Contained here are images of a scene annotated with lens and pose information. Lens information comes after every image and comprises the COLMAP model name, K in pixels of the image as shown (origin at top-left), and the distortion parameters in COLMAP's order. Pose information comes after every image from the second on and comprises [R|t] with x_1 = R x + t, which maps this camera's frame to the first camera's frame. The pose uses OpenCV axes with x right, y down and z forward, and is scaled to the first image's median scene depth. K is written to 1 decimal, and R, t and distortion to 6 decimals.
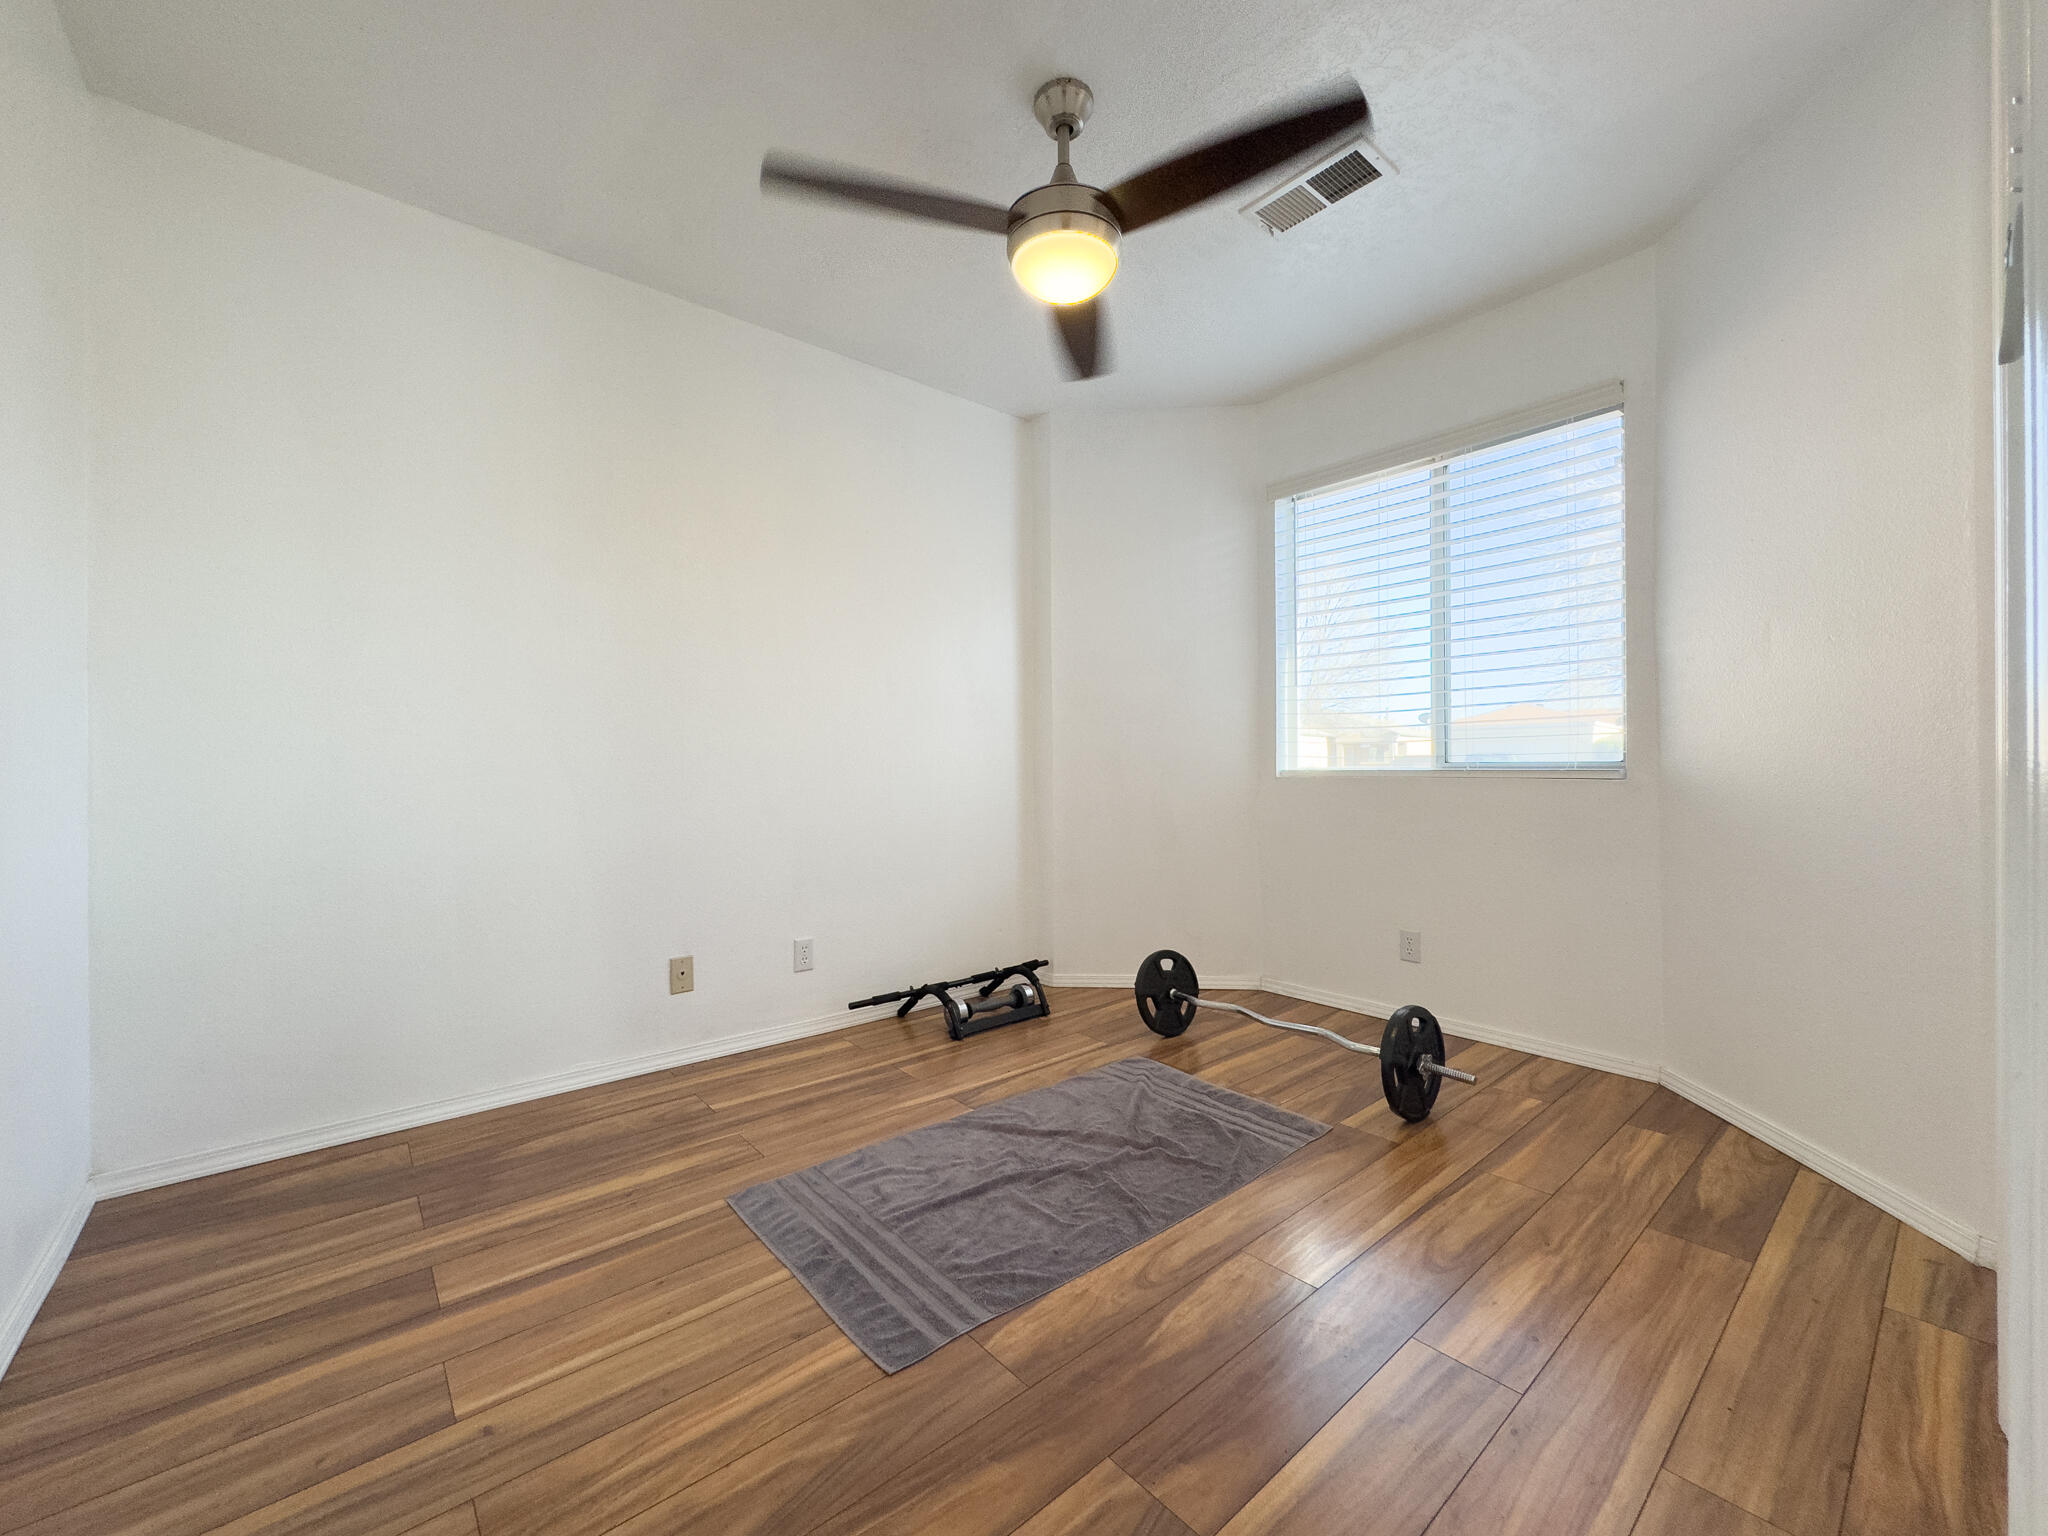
lens RADIAL K [[820.5, 0, 1026.4], [0, 820.5, 769.7], [0, 0, 1]] dist [0.001545, 0.001101]
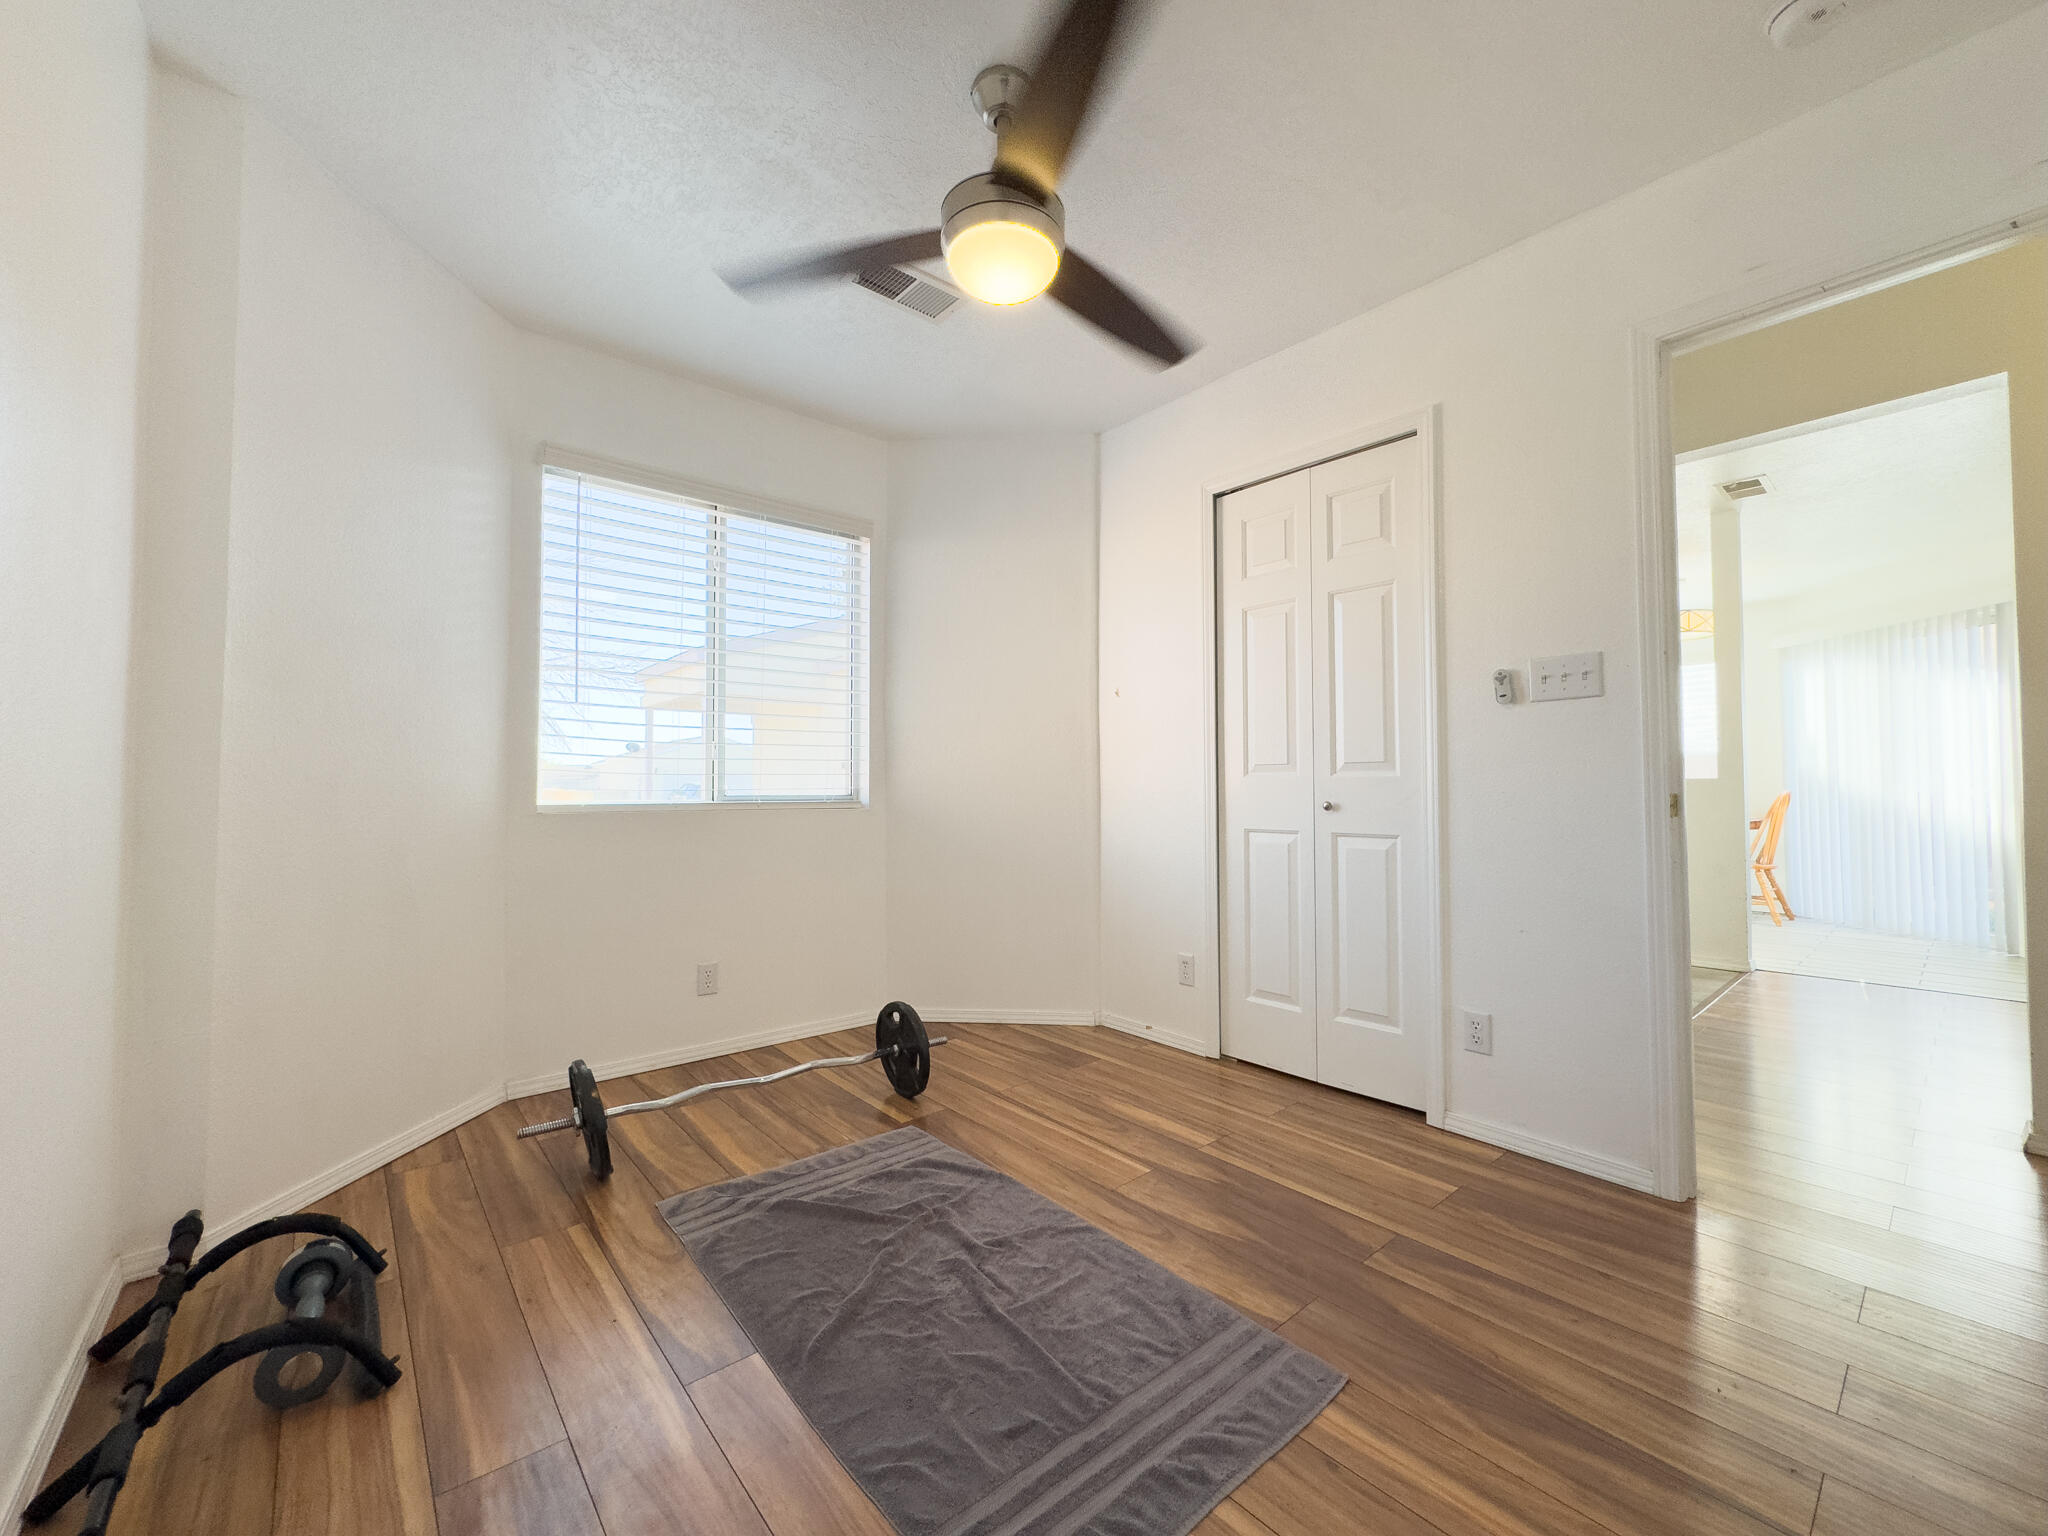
lens RADIAL K [[820.5, 0, 1019.0], [0, 820.5, 768.4], [0, 0, 1]] dist [0.001545, 0.001101]
pose [[0.003537, 0.036028, 0.999345, -0.932756], [0.004893, 0.999338, -0.036045, -0.007270], [-0.999982, 0.005017, 0.003359, 1.056340]]
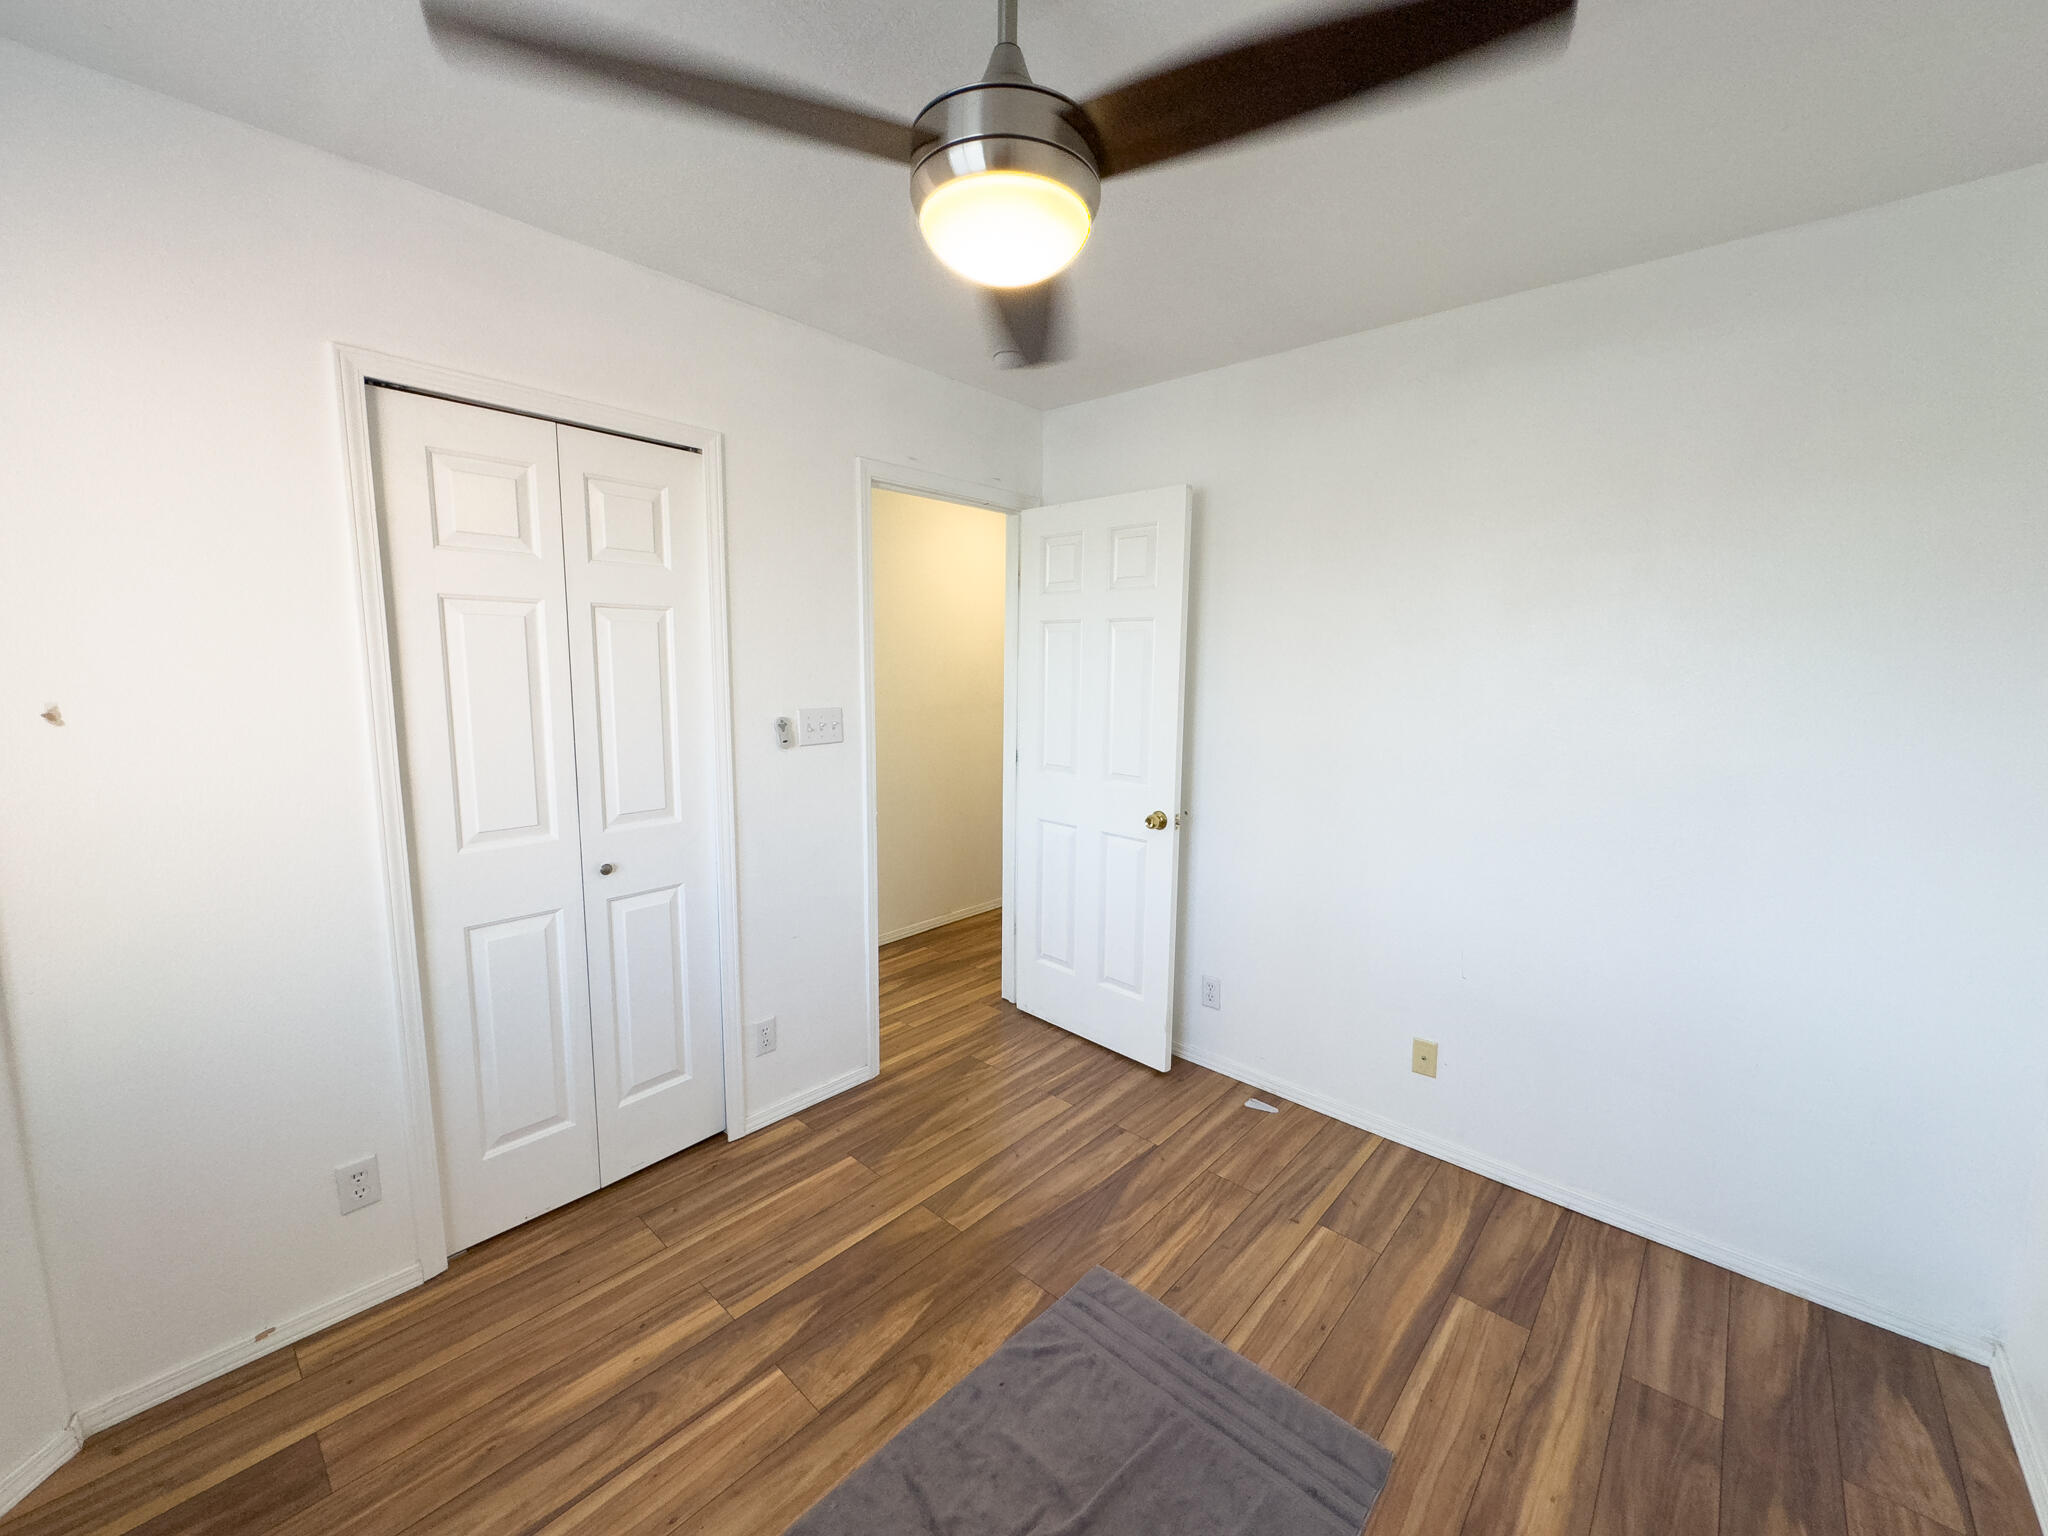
lens RADIAL K [[820.5, 0, 1024.7], [0, 820.5, 775.3], [0, 0, 1]] dist [0.001545, 0.001101]
pose [[-0.990871, 0.014144, -0.134067, 0.127546], [-0.006102, 0.988756, 0.149412, -0.322805], [0.134673, 0.148866, -0.979644, 1.781096]]
